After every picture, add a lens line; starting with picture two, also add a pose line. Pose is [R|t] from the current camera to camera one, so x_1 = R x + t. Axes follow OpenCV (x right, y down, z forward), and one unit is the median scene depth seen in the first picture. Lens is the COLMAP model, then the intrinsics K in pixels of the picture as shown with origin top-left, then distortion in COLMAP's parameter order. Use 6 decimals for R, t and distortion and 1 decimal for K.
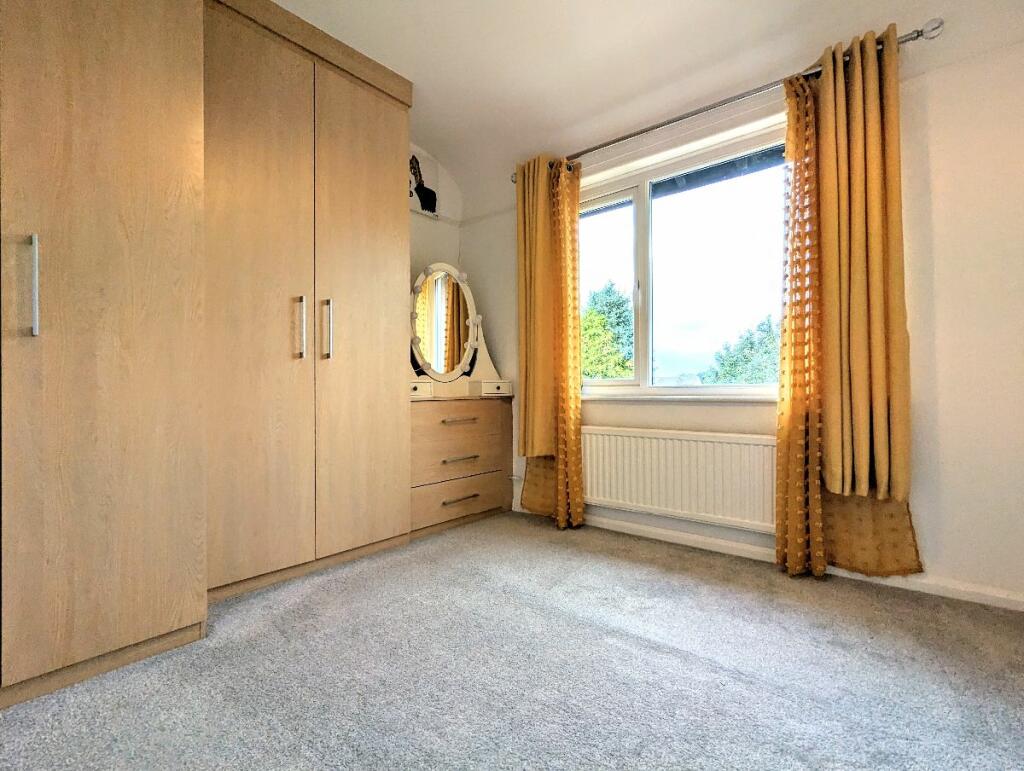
lens RADIAL K [[484.0, 0, 509.9], [0, 484.0, 386.9], [0, 0, 1]] dist [-0.007759, 0.002026]
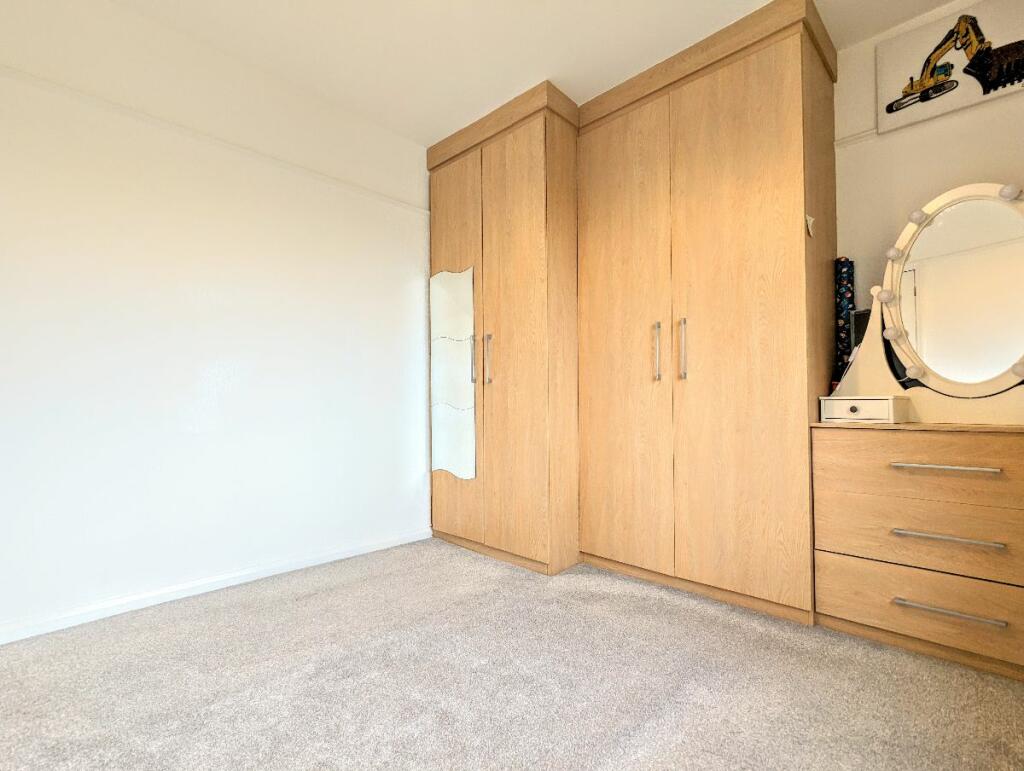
lens RADIAL K [[484.0, 0, 510.1], [0, 484.0, 388.6], [0, 0, 1]] dist [-0.007759, 0.002026]
pose [[-0.074109, -0.019117, -0.997067, 0.594899], [0.011866, 0.999729, -0.020050, -0.020893], [0.997180, -0.013317, -0.073862, 0.678158]]
